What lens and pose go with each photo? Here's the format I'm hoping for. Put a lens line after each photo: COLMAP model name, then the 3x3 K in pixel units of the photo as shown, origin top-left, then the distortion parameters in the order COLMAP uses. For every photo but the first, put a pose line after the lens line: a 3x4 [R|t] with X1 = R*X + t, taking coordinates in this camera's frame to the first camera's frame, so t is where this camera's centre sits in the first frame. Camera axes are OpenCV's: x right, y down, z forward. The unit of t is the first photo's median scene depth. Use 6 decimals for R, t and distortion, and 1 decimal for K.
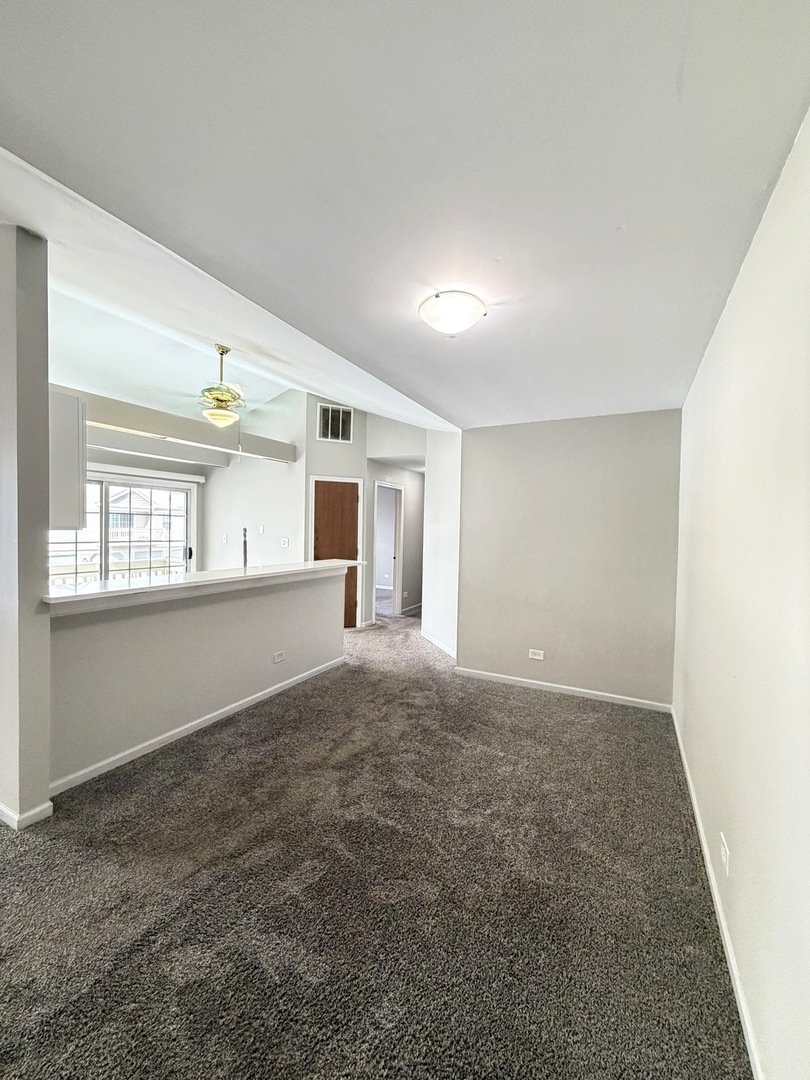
lens RADIAL K [[431.2, 0, 405.1], [0, 431.2, 538.8], [0, 0, 1]] dist [0.000659, 0.000268]
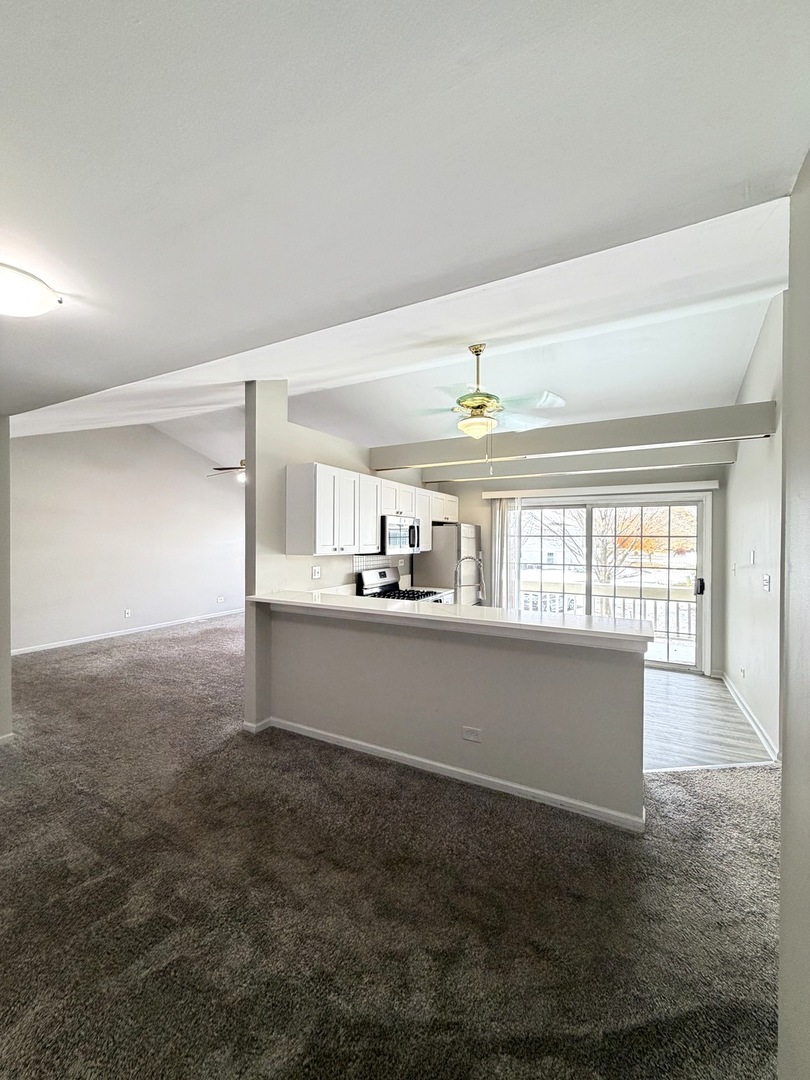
lens RADIAL K [[431.2, 0, 405.1], [0, 431.2, 538.8], [0, 0, 1]] dist [0.000659, 0.000268]
pose [[-0.011052, -0.012294, -0.999863, 0.275446], [-0.030145, 0.999474, -0.011956, -0.026870], [0.999484, 0.030009, -0.011417, 0.552543]]
